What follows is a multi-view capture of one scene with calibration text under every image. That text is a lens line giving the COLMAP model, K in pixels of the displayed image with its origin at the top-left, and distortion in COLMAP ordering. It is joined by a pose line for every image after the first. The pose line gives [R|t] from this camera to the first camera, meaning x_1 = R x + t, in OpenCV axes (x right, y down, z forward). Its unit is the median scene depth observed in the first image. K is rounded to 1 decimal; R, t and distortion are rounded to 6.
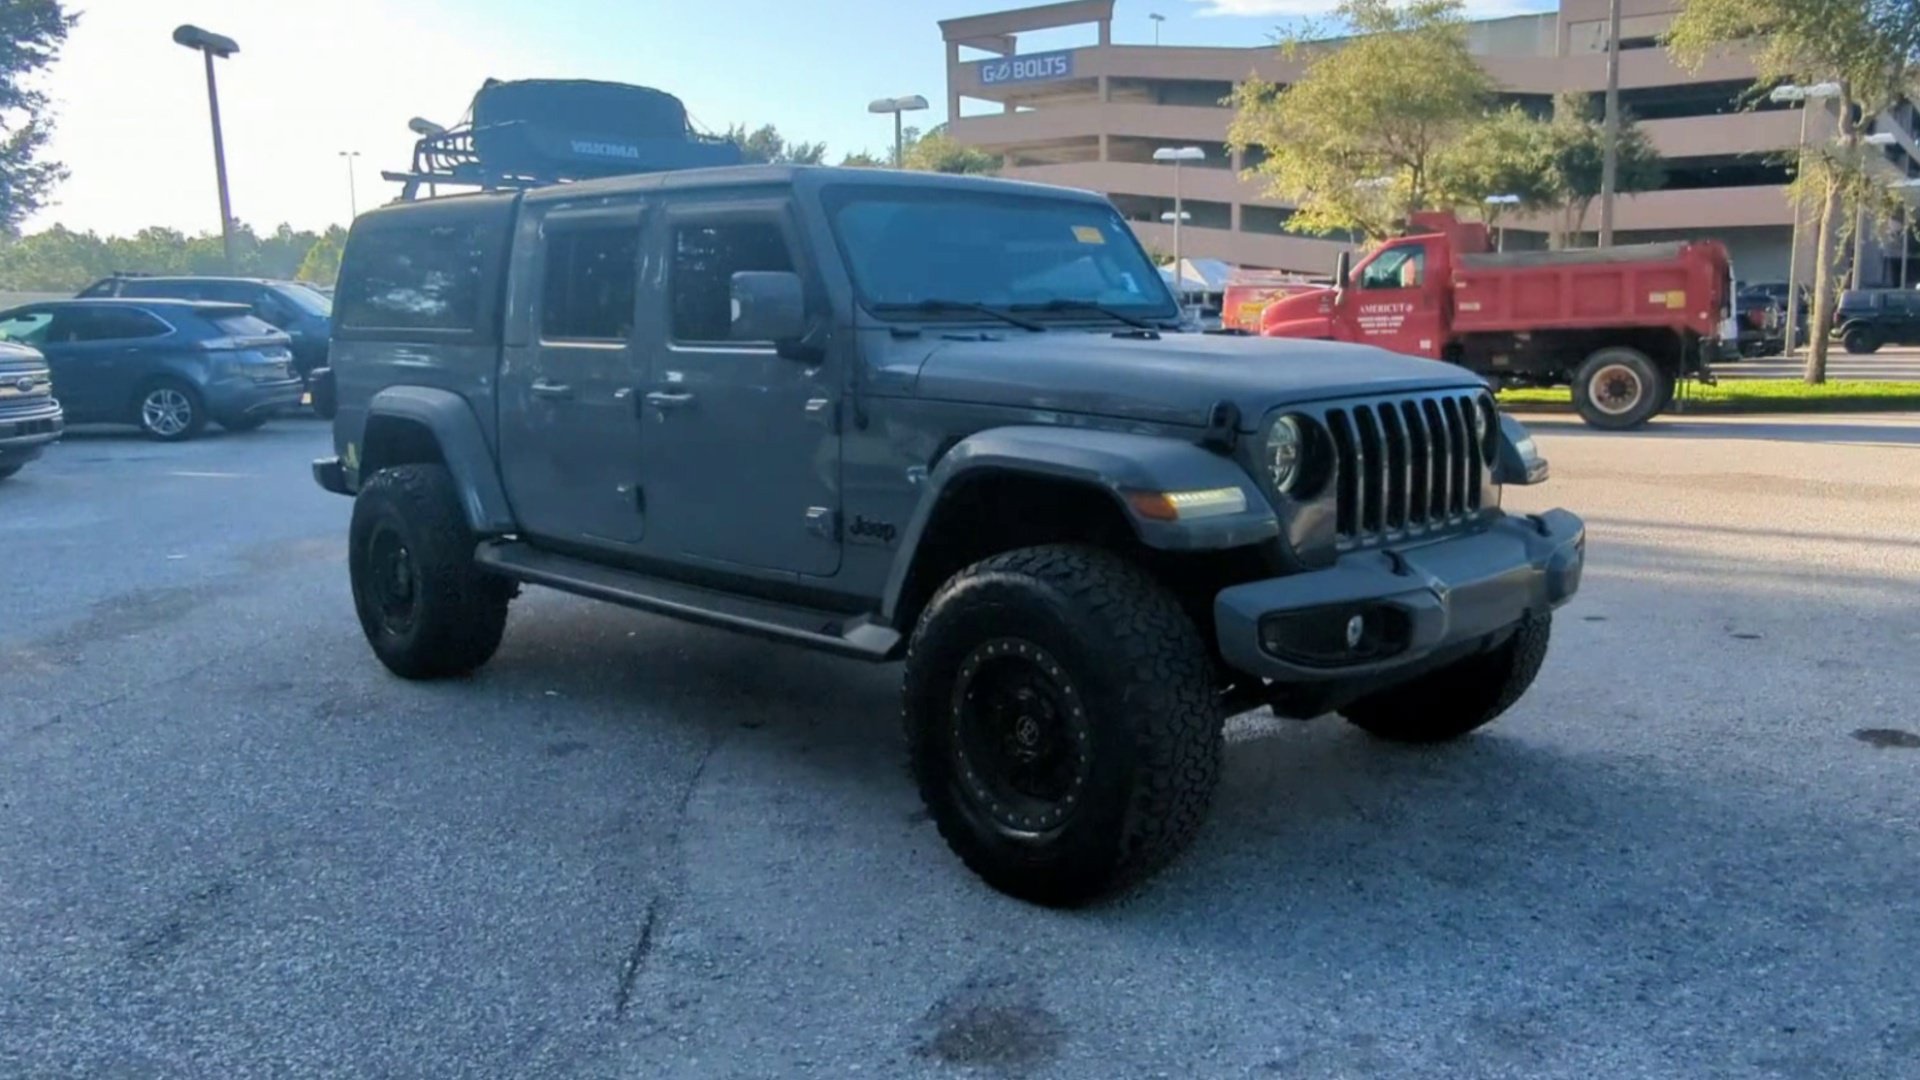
lens RADIAL K [[1447.6, 0, 1084.2], [0, 1447.6, 529.6], [0, 0, 1]] dist [0.000905, -0.003849]
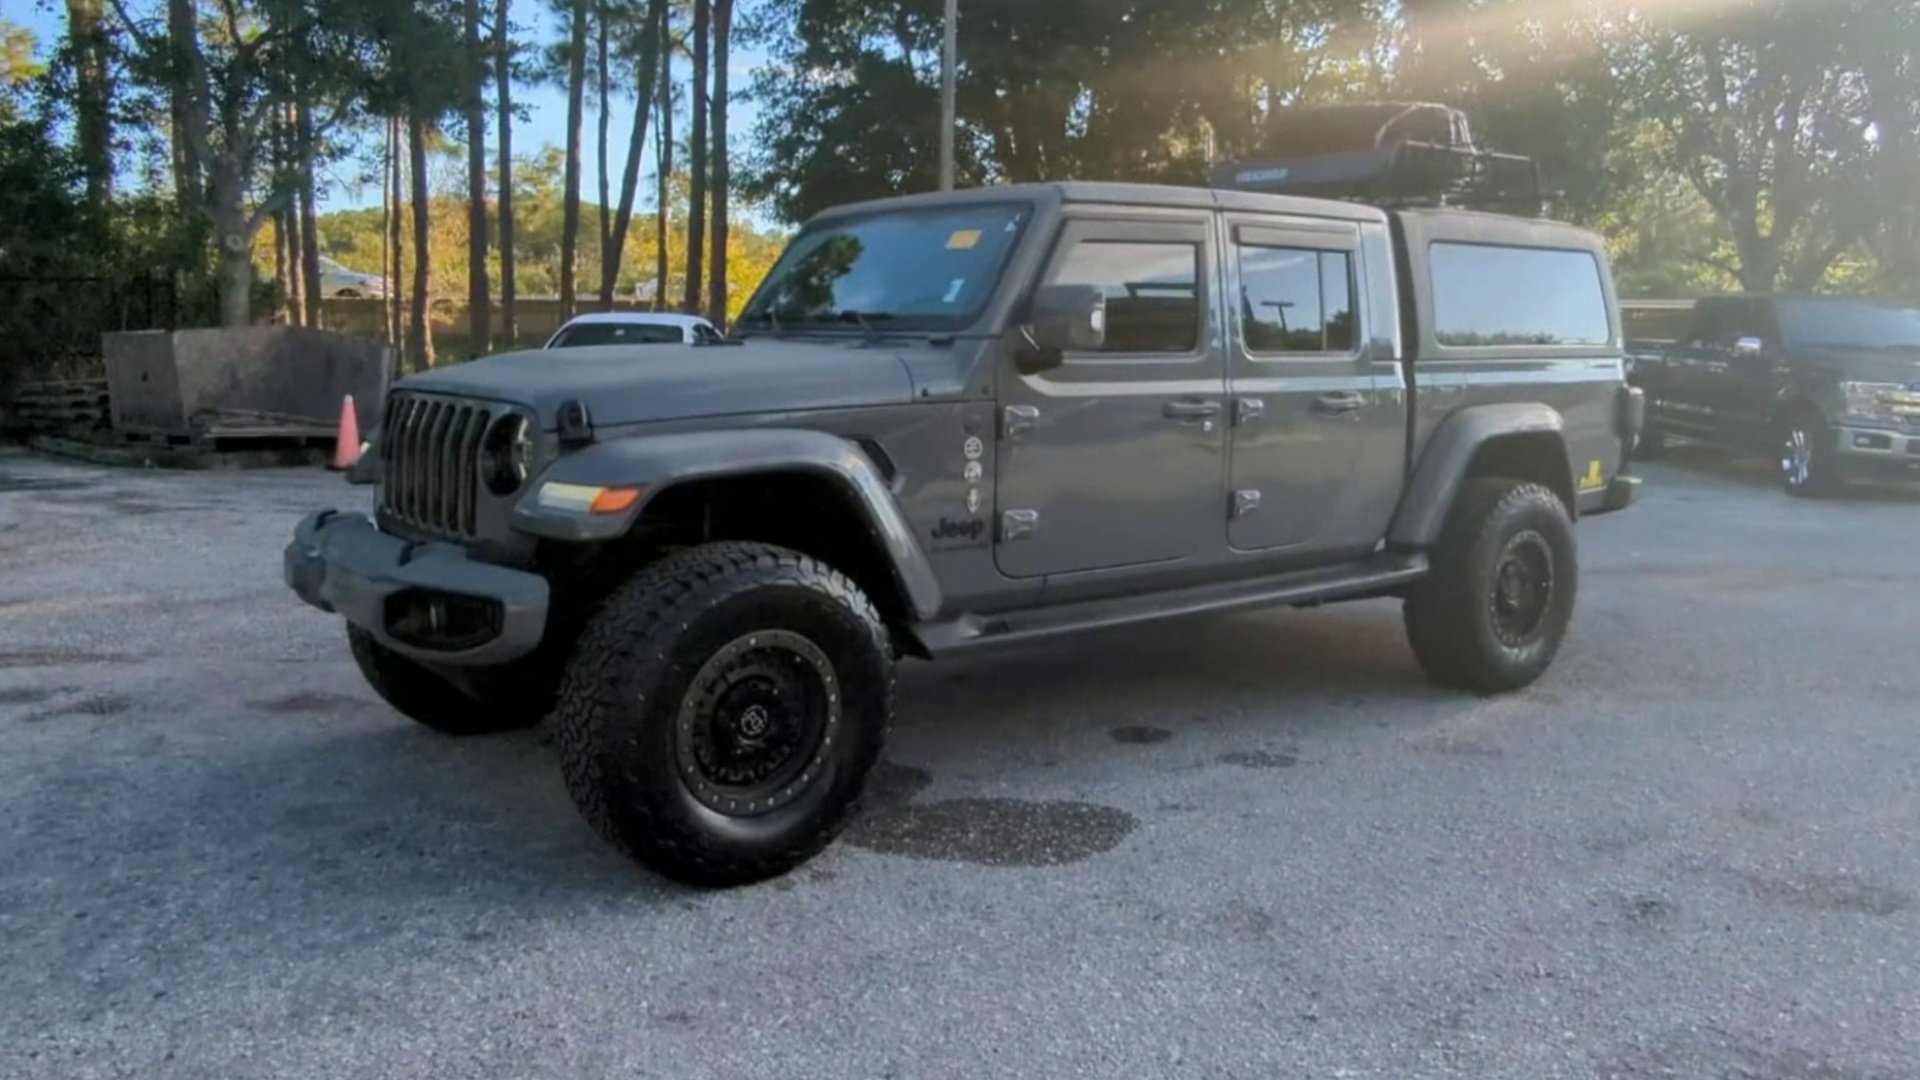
lens RADIAL K [[1467.4, 0, 1014.0], [0, 1467.4, 521.6], [0, 0, 1]] dist [0.003798, -0.004865]
pose [[-0.148719, 0.130723, -0.980201, 0.726864], [-0.157095, 0.975513, 0.153933, -0.141298], [0.976322, 0.176878, -0.124541, 0.936297]]
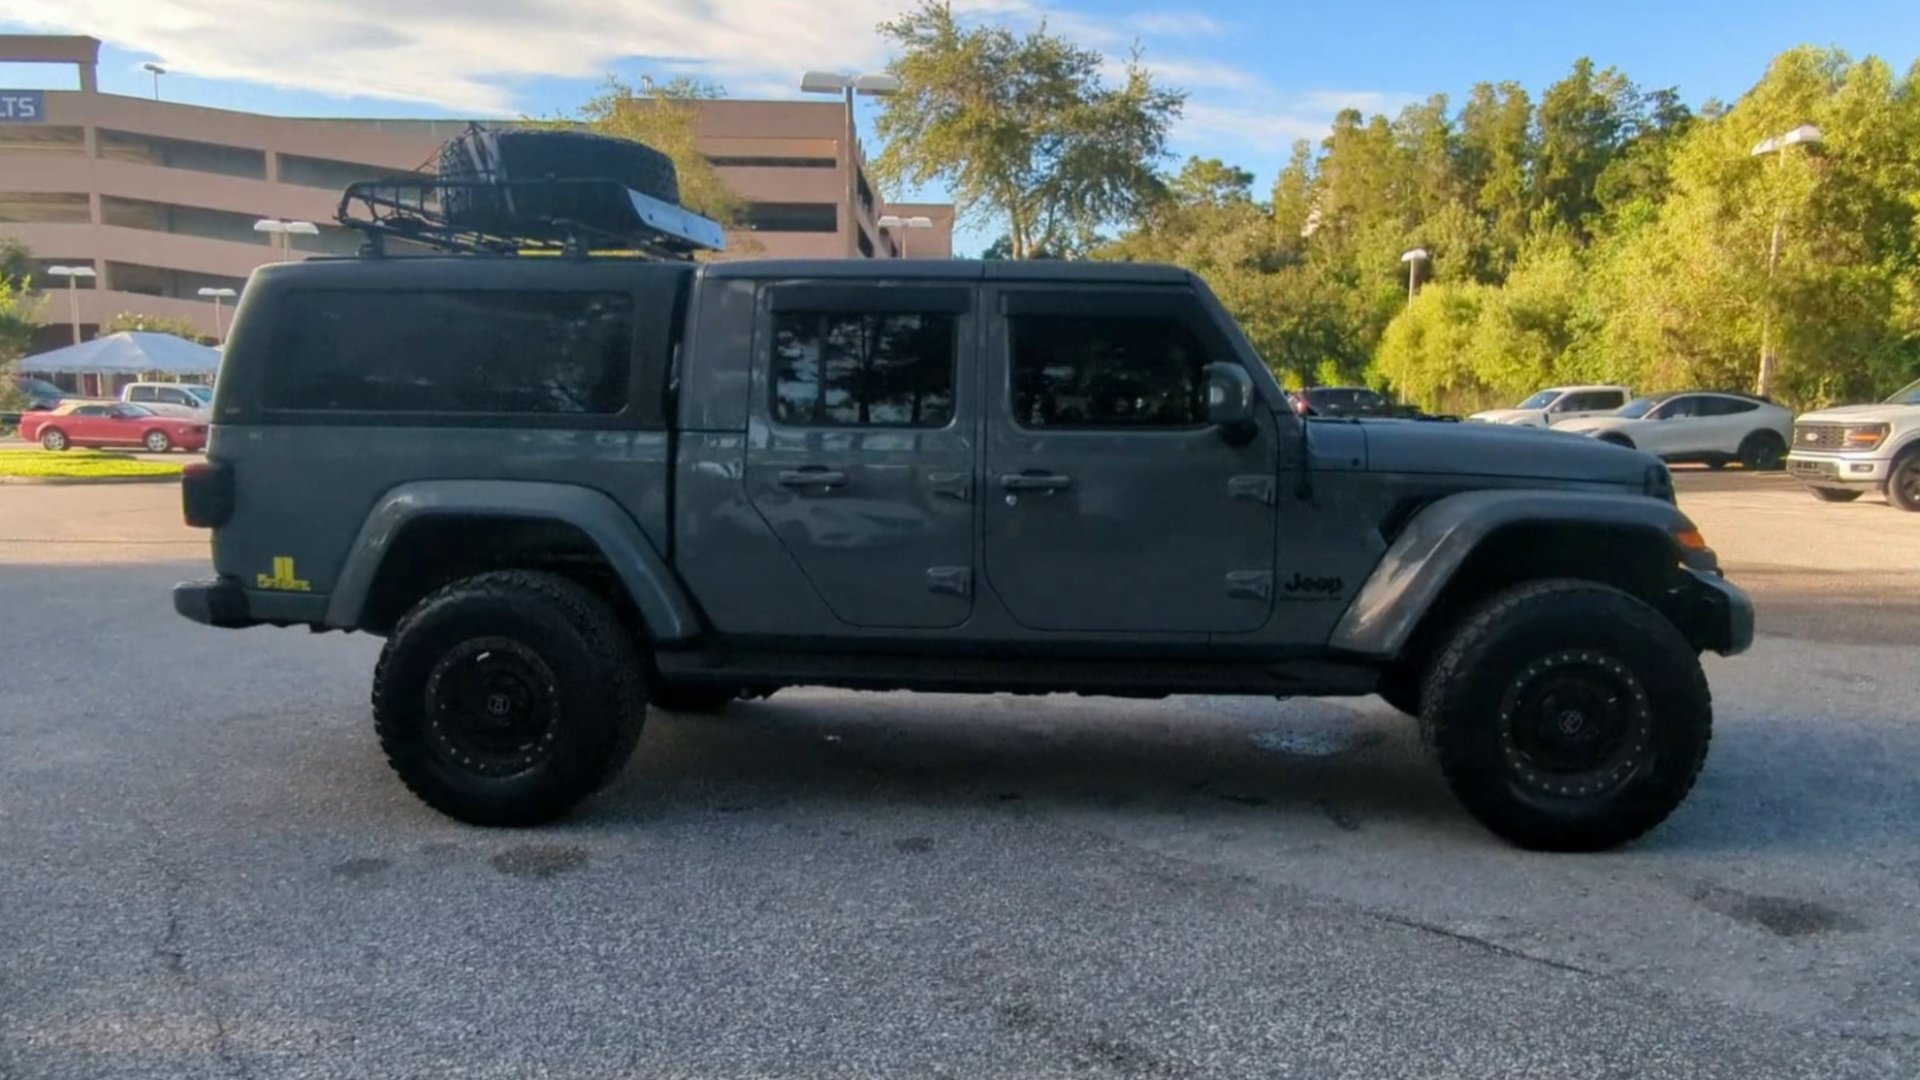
lens RADIAL K [[1389.8, 0, 1041.5], [0, 1389.8, 538.0], [0, 0, 1]] dist [0.002218, -0.001930]
pose [[0.797686, -0.049400, 0.601046, -0.637706], [0.080514, 0.996441, -0.024957, -0.017511], [-0.597674, 0.068301, 0.798825, 0.151159]]
